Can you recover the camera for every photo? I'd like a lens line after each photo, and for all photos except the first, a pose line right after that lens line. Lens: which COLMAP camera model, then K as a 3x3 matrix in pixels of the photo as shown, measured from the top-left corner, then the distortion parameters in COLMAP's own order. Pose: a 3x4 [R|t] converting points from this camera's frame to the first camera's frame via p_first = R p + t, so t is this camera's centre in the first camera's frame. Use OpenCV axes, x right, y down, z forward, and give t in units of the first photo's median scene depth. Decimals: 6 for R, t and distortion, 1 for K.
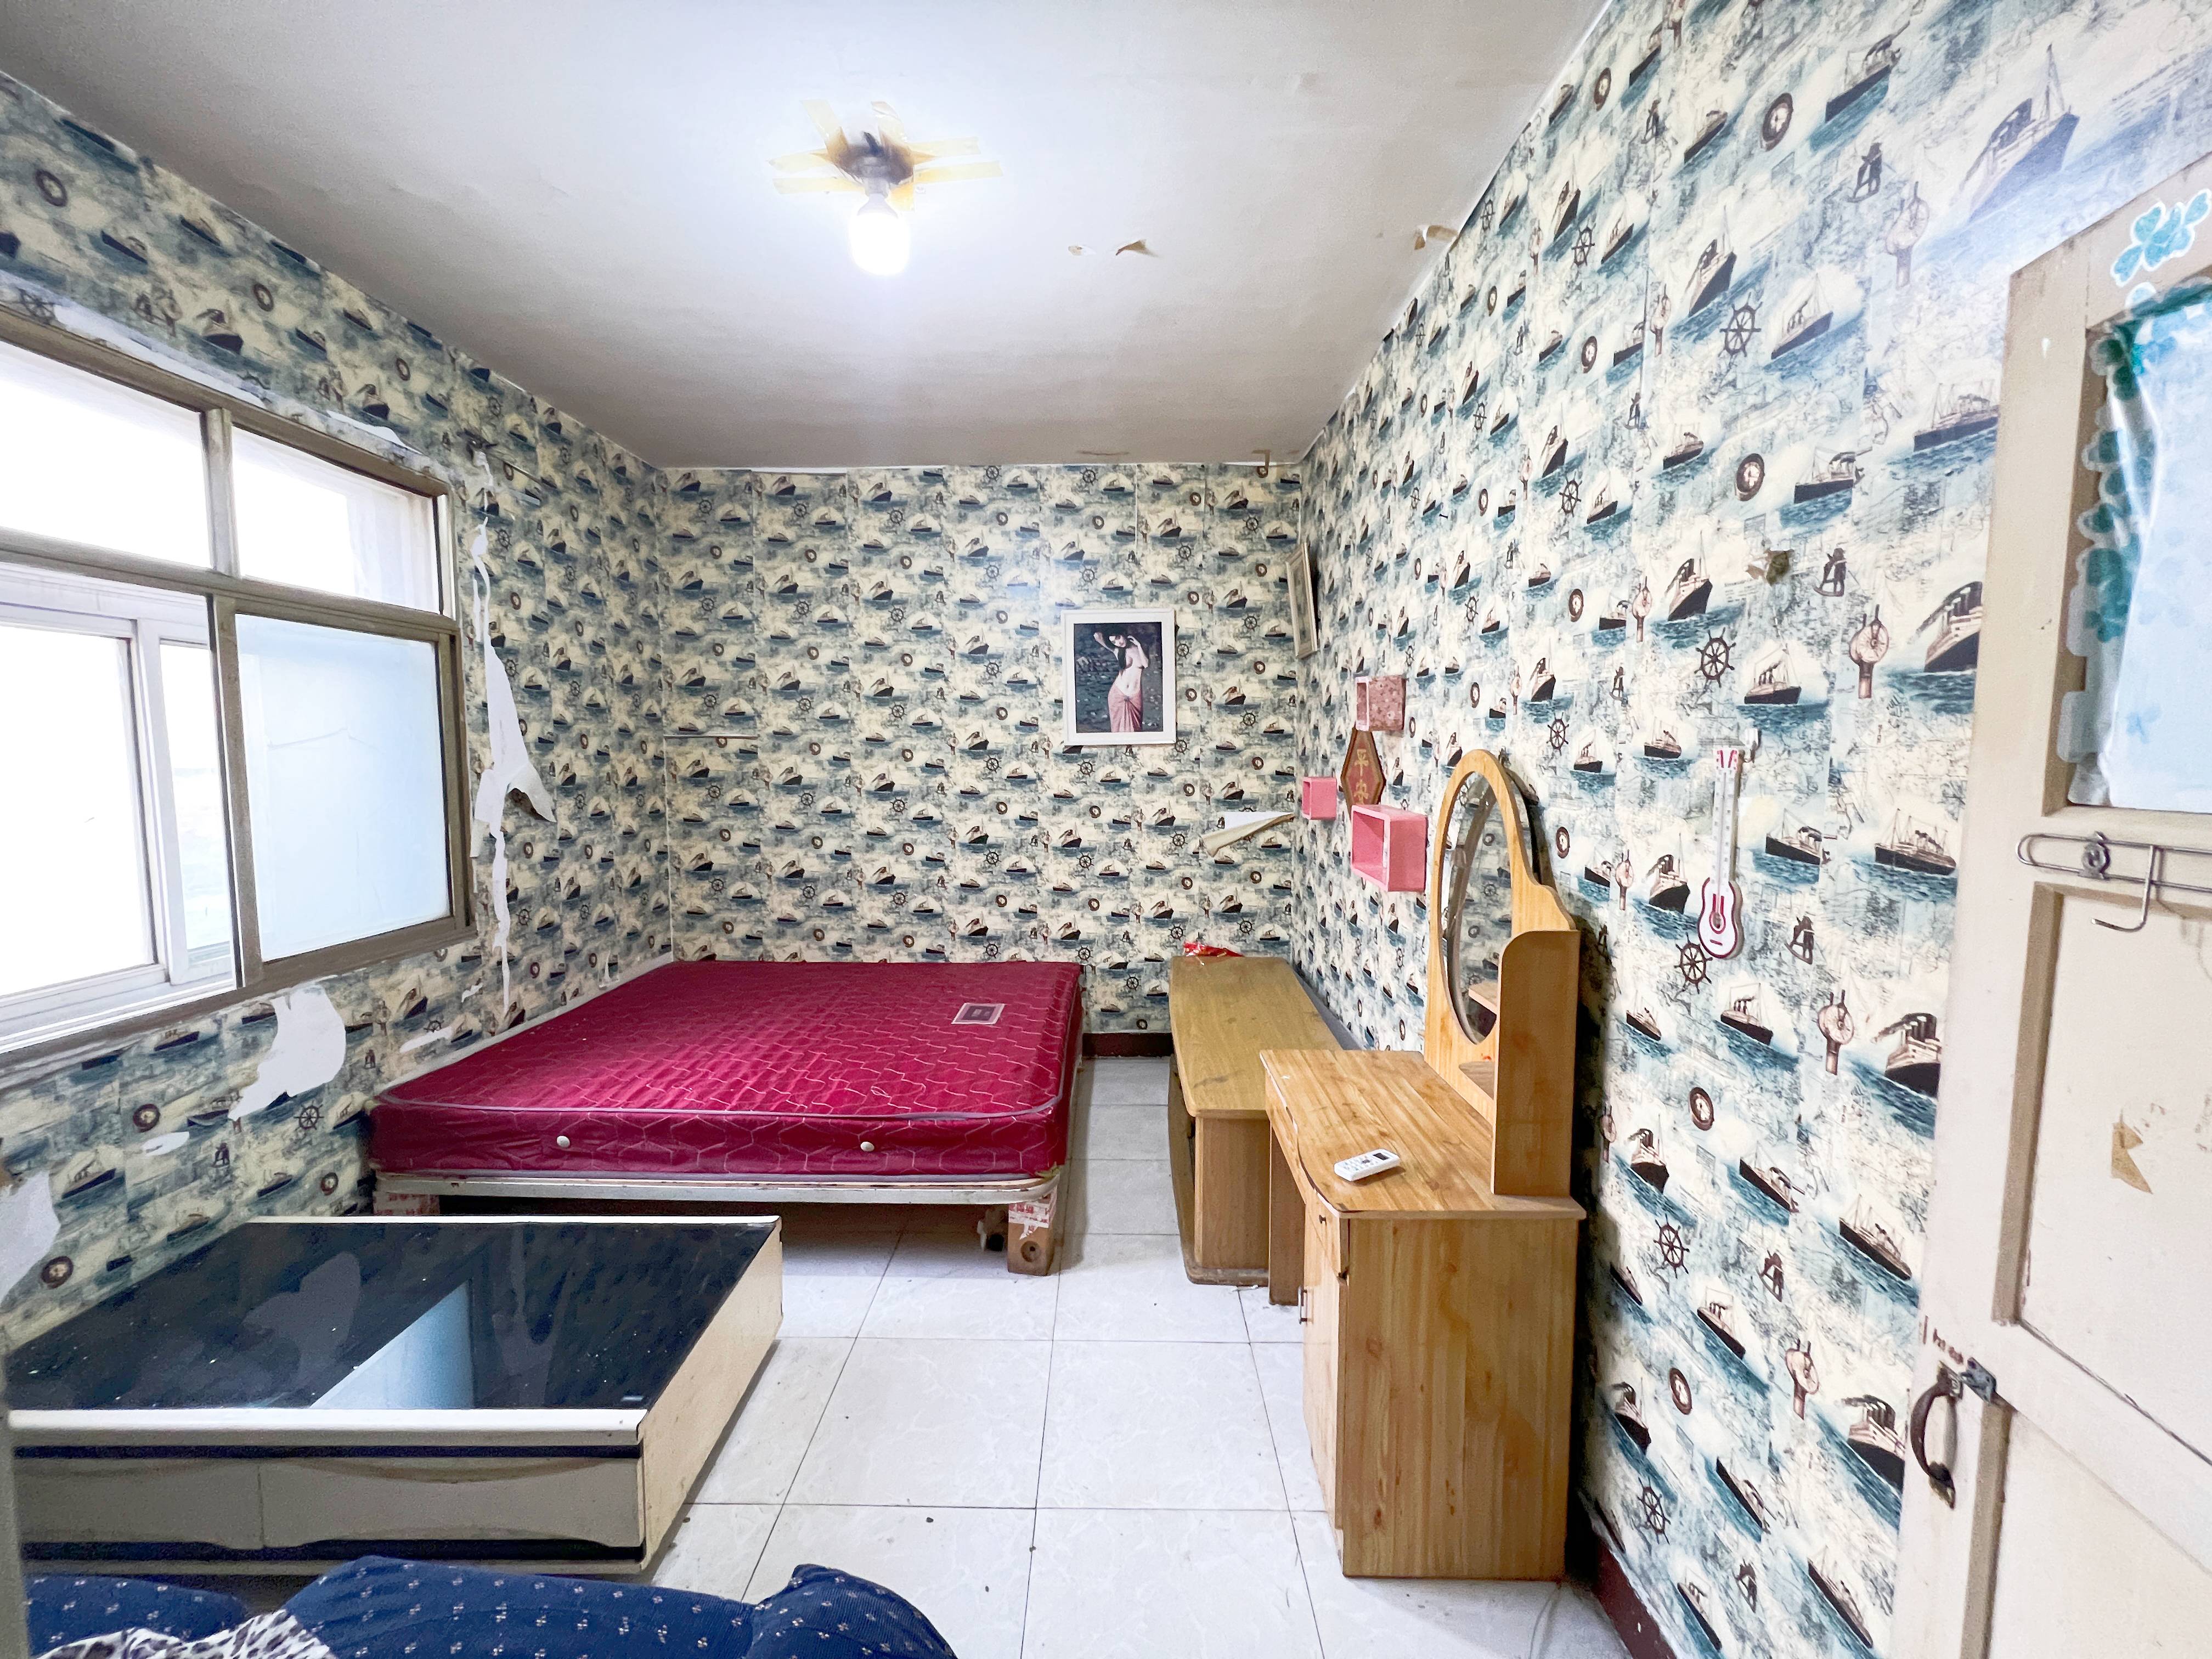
lens RADIAL K [[881.5, 0, 1105.7], [0, 881.5, 823.4], [0, 0, 1]] dist [-0.000974, -0.000178]
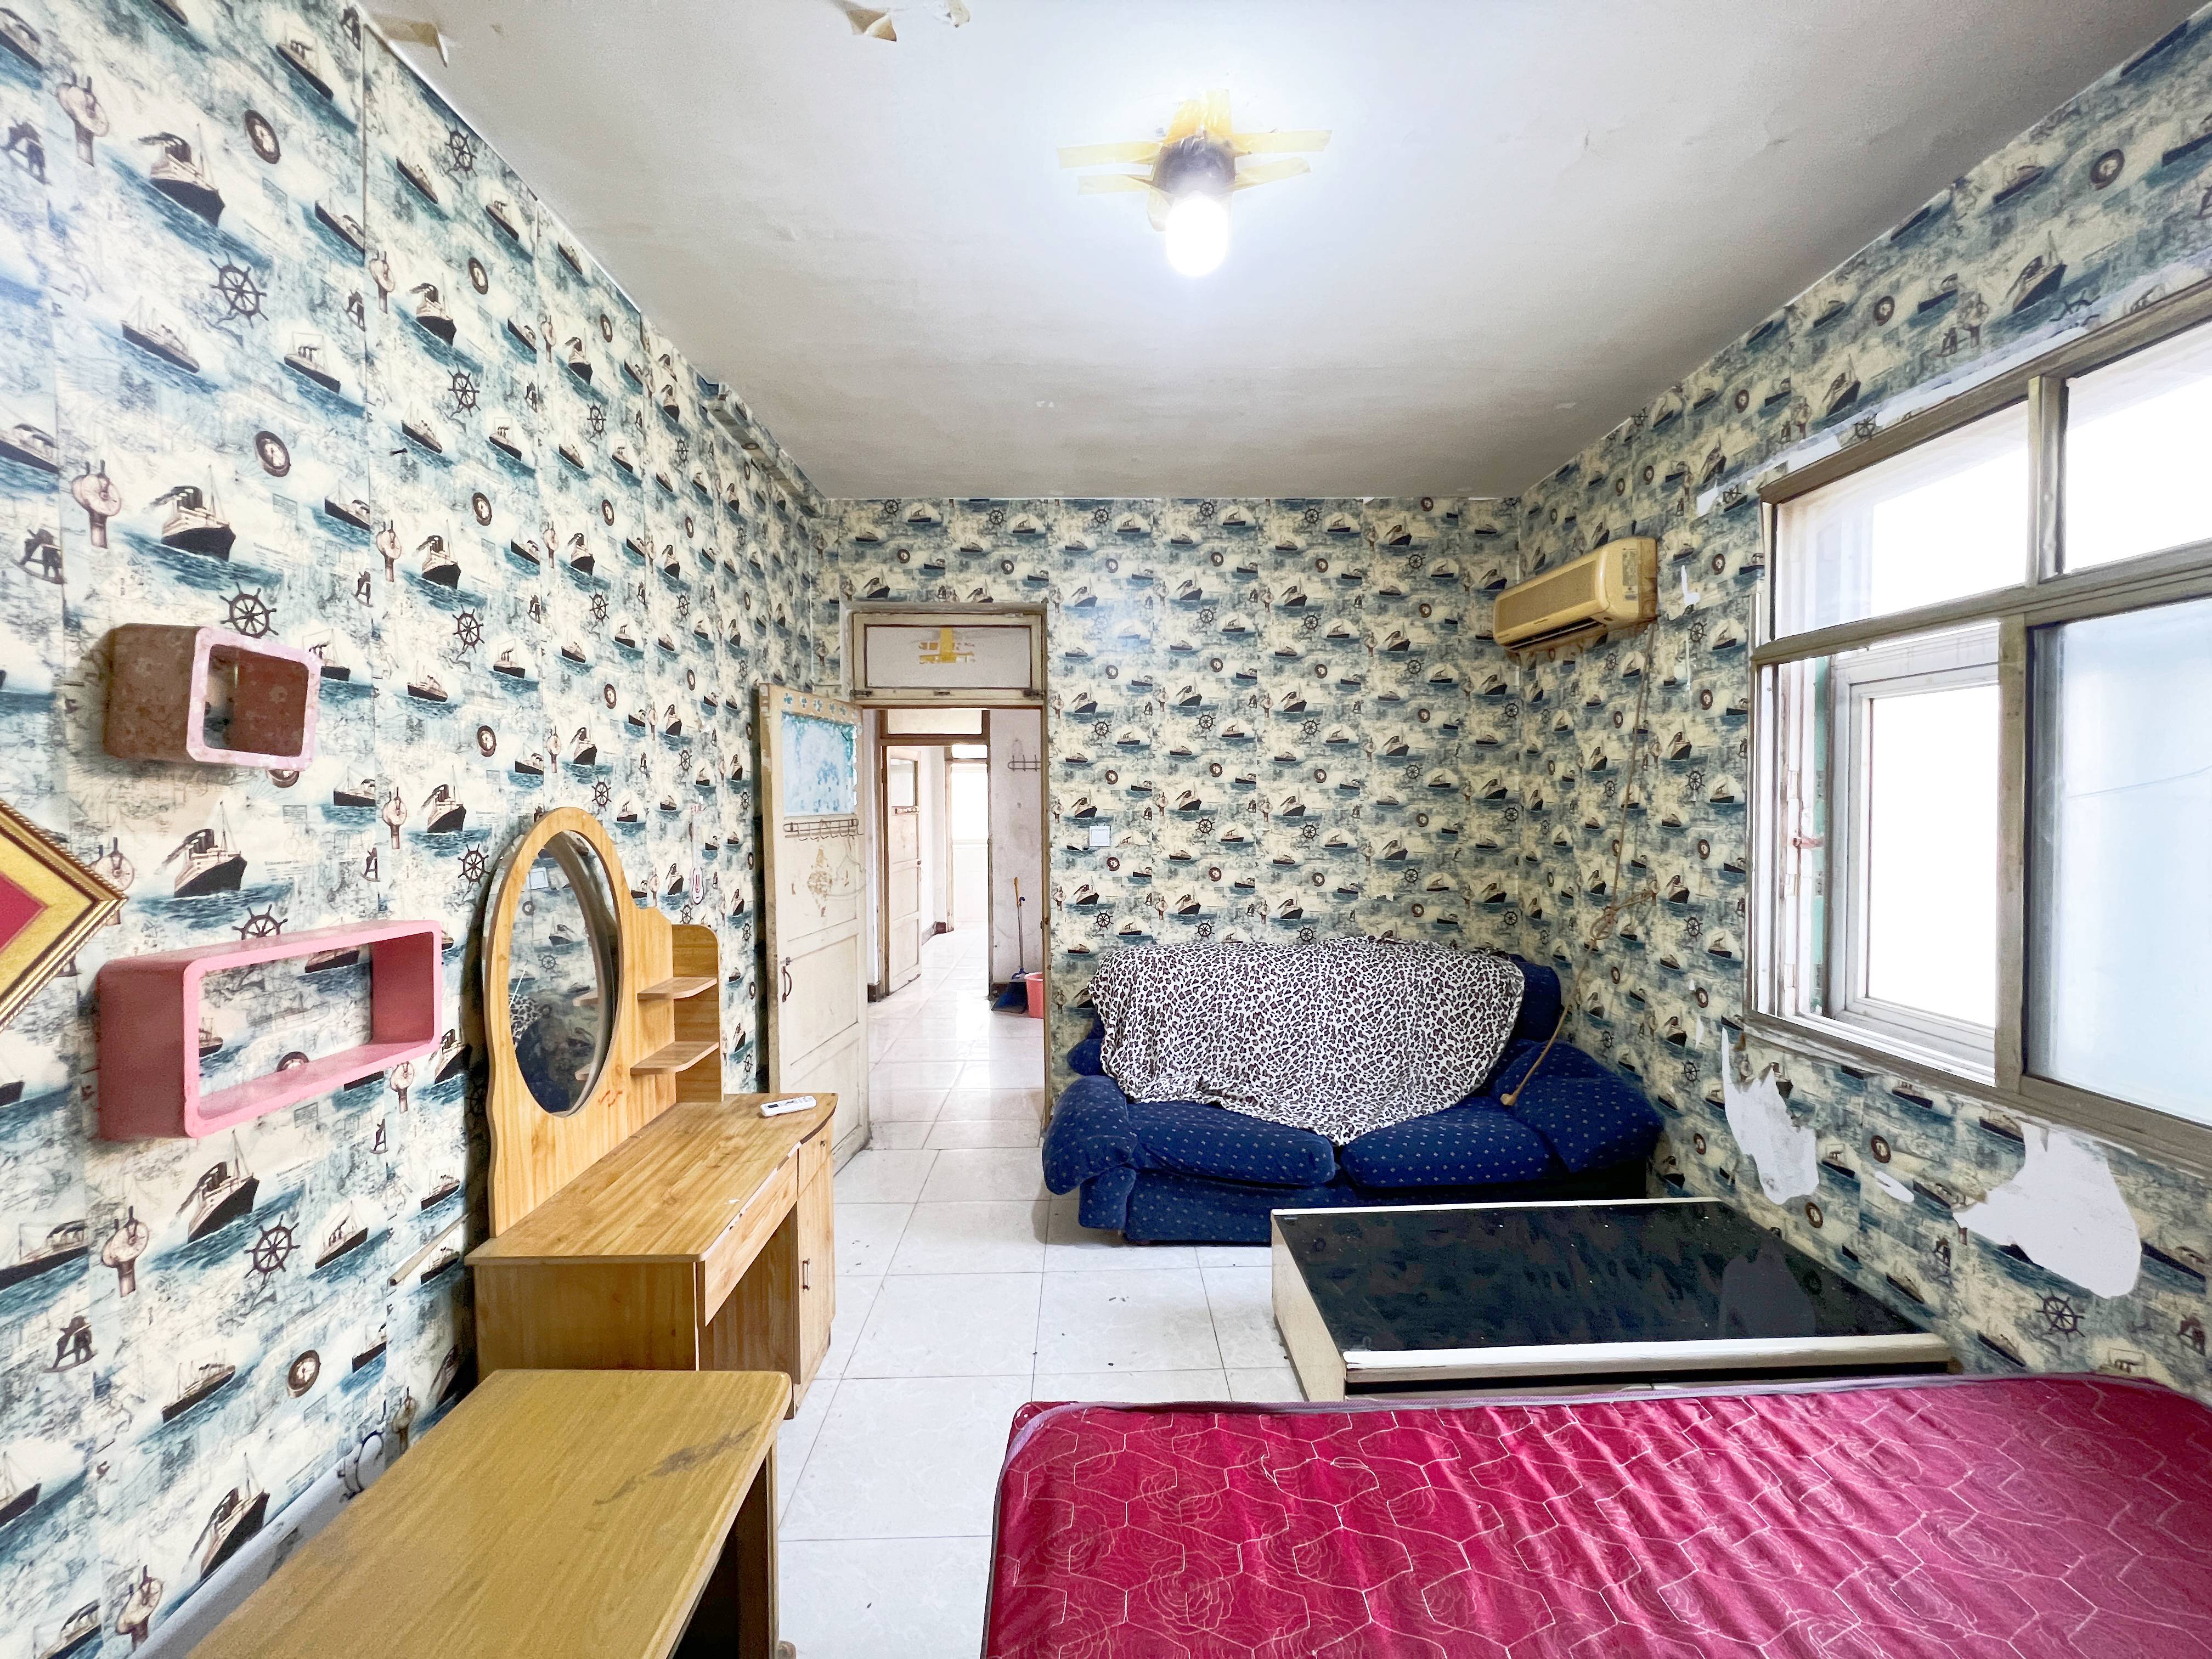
lens RADIAL K [[881.5, 0, 1105.7], [0, 881.5, 823.4], [0, 0, 1]] dist [-0.000974, -0.000178]
pose [[-0.999362, 0.006578, -0.035095, -0.125189], [0.002556, 0.993542, 0.113432, -0.165852], [0.035614, 0.113270, -0.992926, 1.877671]]
